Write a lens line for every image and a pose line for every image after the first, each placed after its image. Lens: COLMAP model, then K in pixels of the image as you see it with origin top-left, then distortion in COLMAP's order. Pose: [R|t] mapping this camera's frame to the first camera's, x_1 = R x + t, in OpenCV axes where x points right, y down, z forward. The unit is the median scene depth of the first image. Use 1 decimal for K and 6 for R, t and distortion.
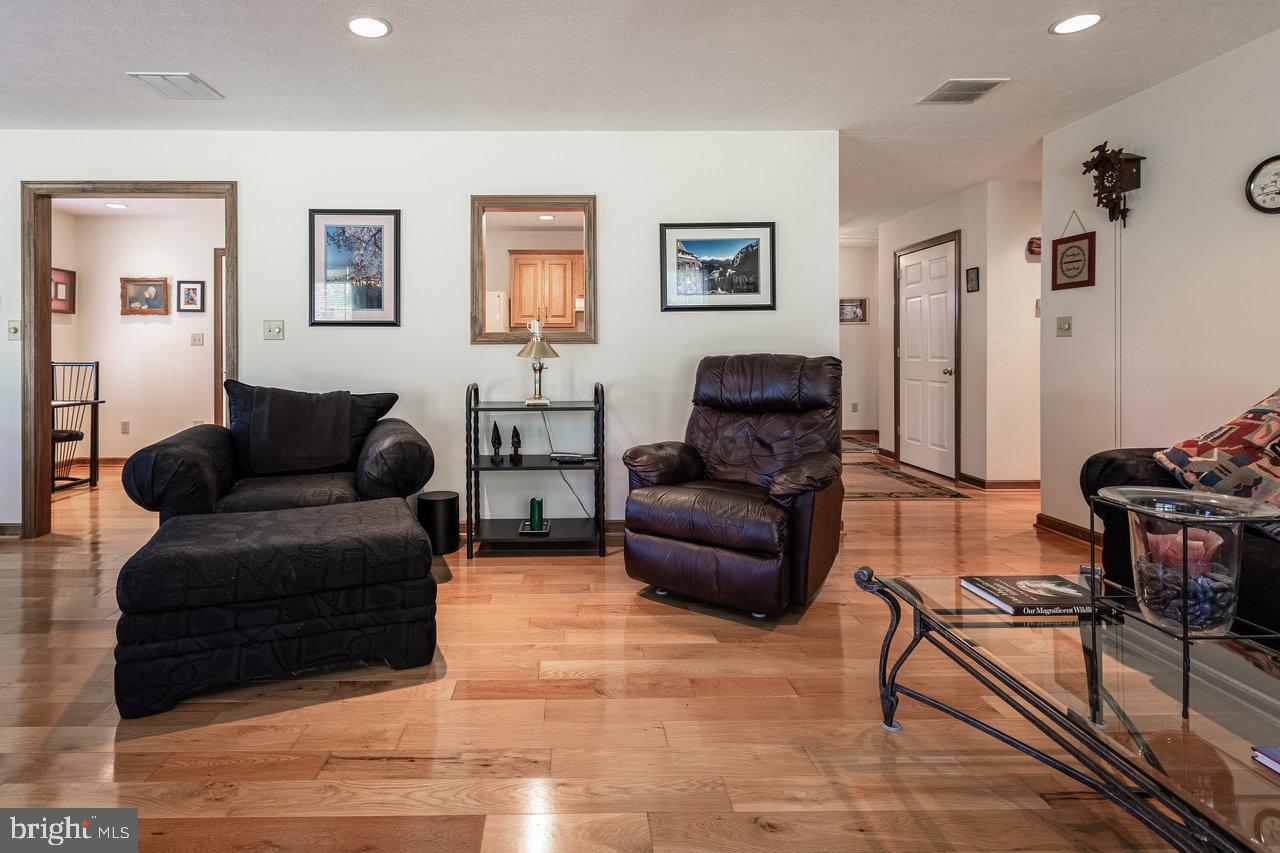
lens RADIAL K [[642.3, 0, 579.5], [0, 642.3, 354.1], [0, 0, 1]] dist [-0.003618, -0.000389]
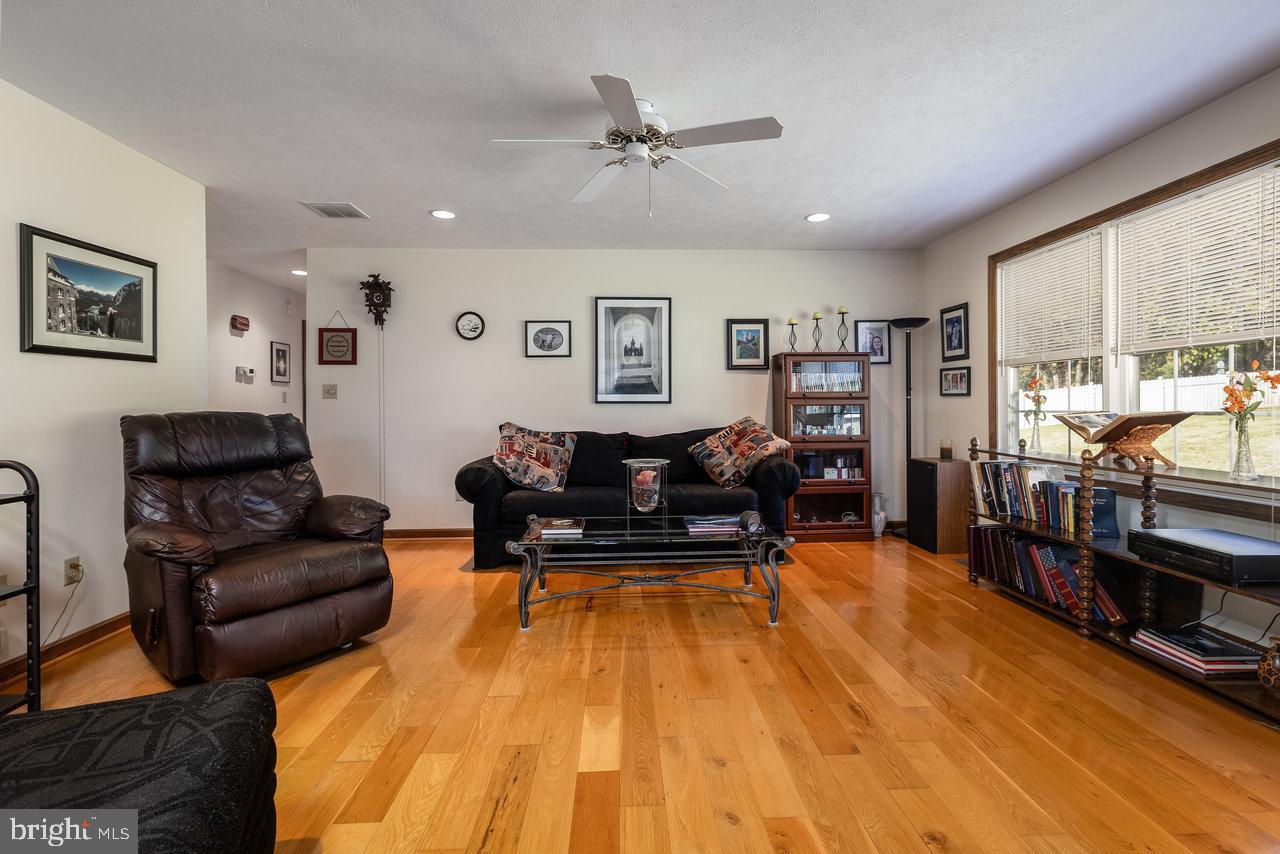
lens RADIAL K [[597.3, 0, 631.3], [0, 597.3, 406.6], [0, 0, 1]] dist [0.003192, -0.001680]
pose [[-0.041056, 0.003988, 0.999149, -0.582558], [0.006236, 0.999974, -0.003735, -0.001090], [-0.999137, 0.006077, -0.041079, 0.407427]]
